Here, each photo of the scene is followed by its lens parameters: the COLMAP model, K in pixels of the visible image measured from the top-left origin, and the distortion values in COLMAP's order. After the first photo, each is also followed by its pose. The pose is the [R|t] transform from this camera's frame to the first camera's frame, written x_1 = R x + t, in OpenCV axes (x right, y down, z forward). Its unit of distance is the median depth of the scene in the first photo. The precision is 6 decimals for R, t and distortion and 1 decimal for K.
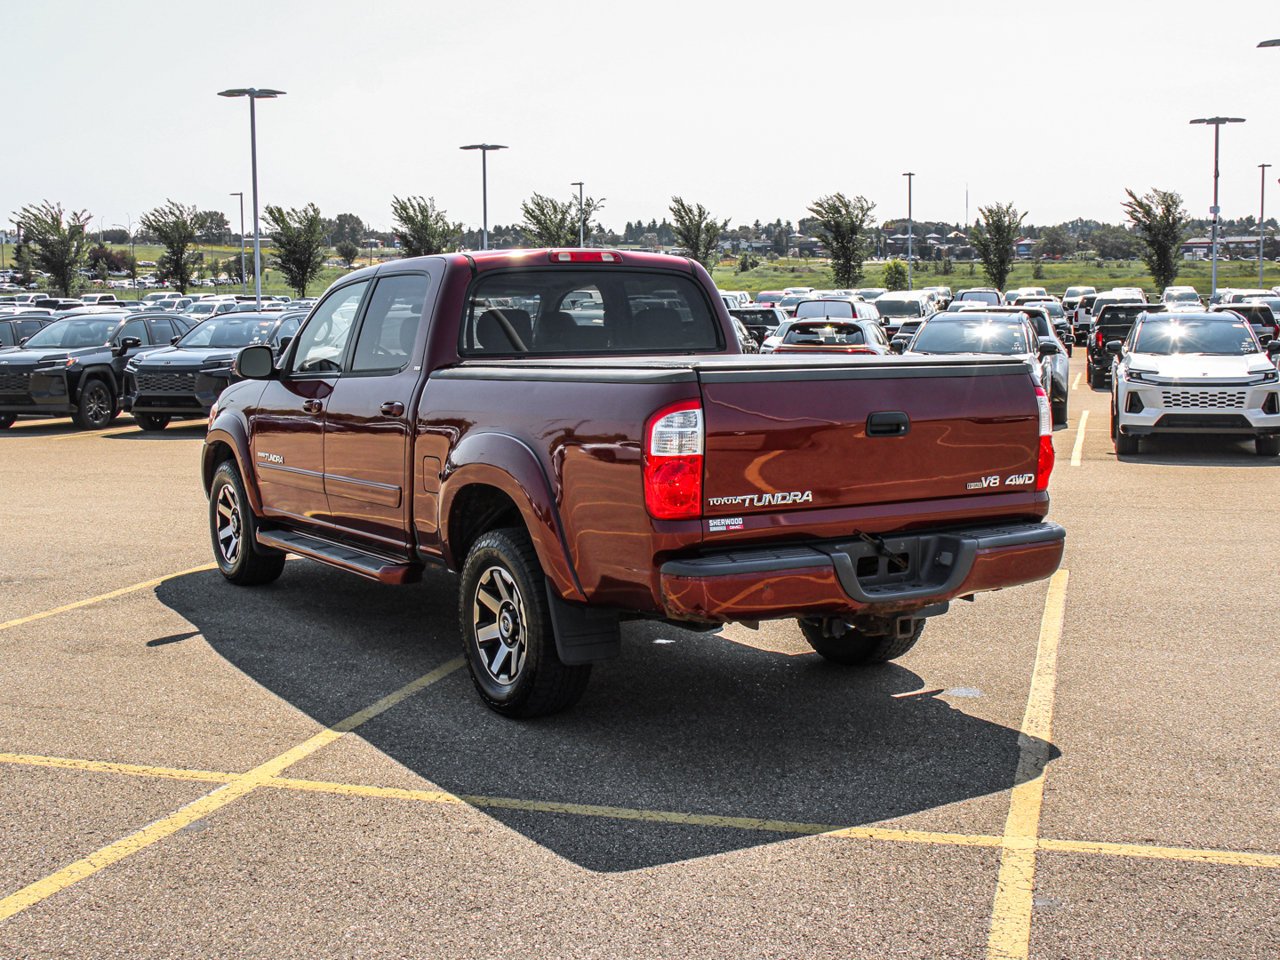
lens RADIAL K [[1527.9, 0, 647.0], [0, 1527.9, 462.6], [0, 0, 1]] dist [-0.068510, 0.043902]
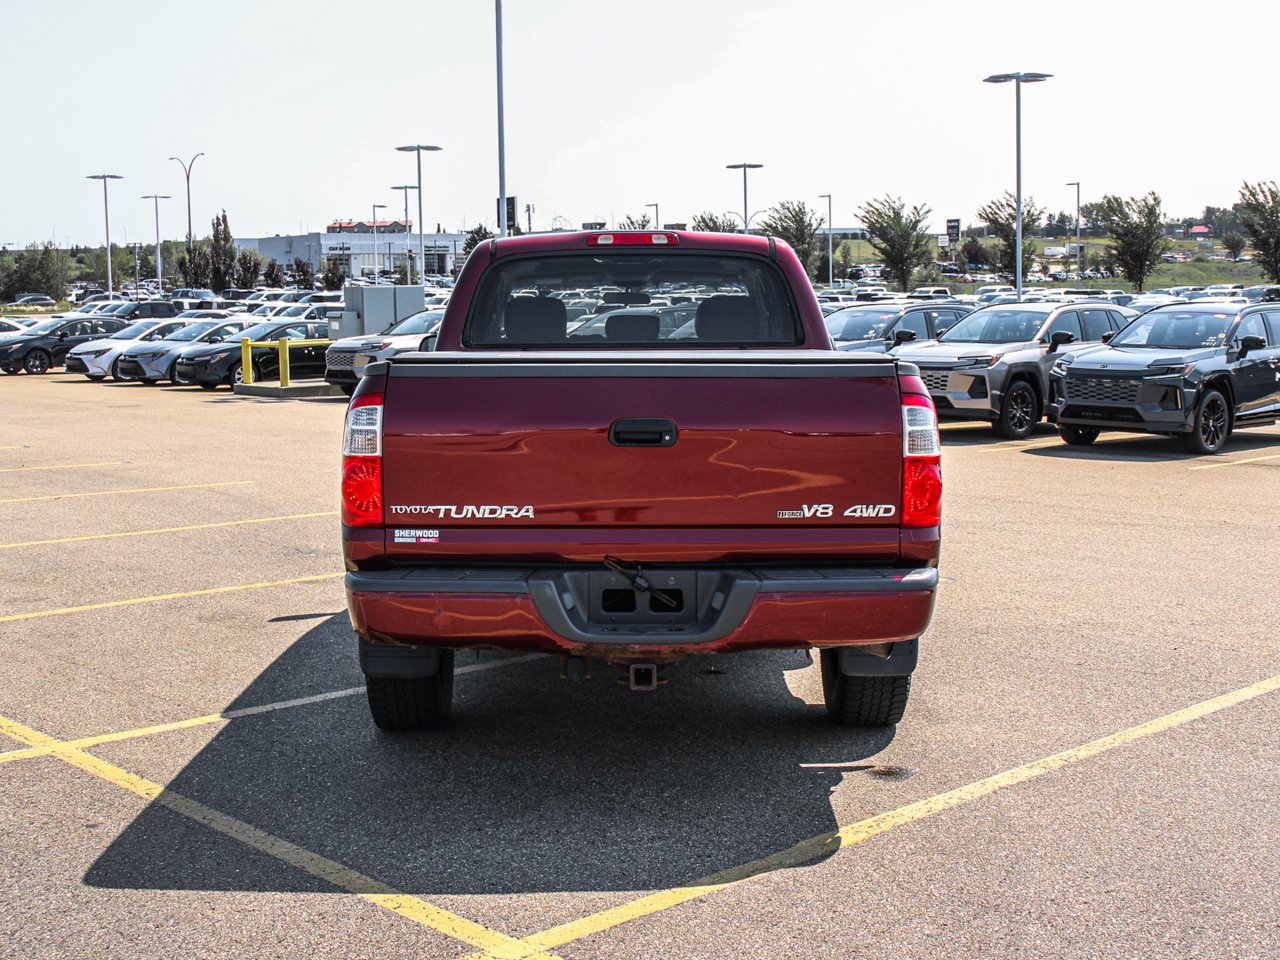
lens RADIAL K [[1591.1, 0, 665.9], [0, 1591.1, 478.5], [0, 0, 1]] dist [-0.072796, 0.074404]
pose [[0.867301, 0.054692, -0.494770, 0.630340], [-0.050120, 0.998489, 0.022516, -0.021156], [0.495254, 0.005270, 0.868732, 0.266413]]
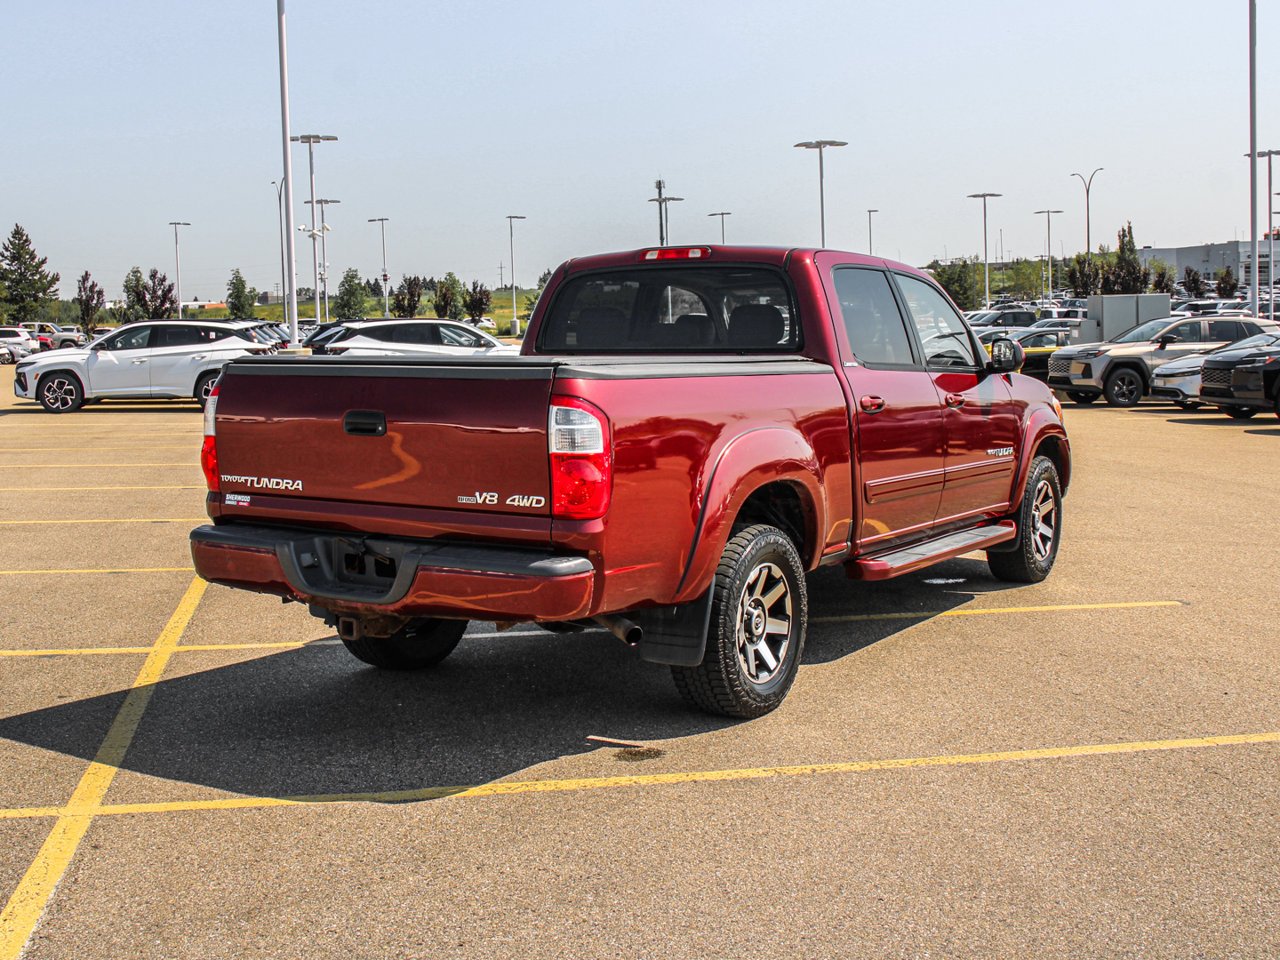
lens RADIAL K [[1527.9, 0, 647.0], [0, 1527.9, 462.6], [0, 0, 1]] dist [-0.068510, 0.043902]
pose [[0.449958, 0.080233, -0.889438, 1.178397], [-0.079335, 0.995609, 0.049675, -0.066596], [0.889519, 0.048212, 0.454348, 0.753255]]
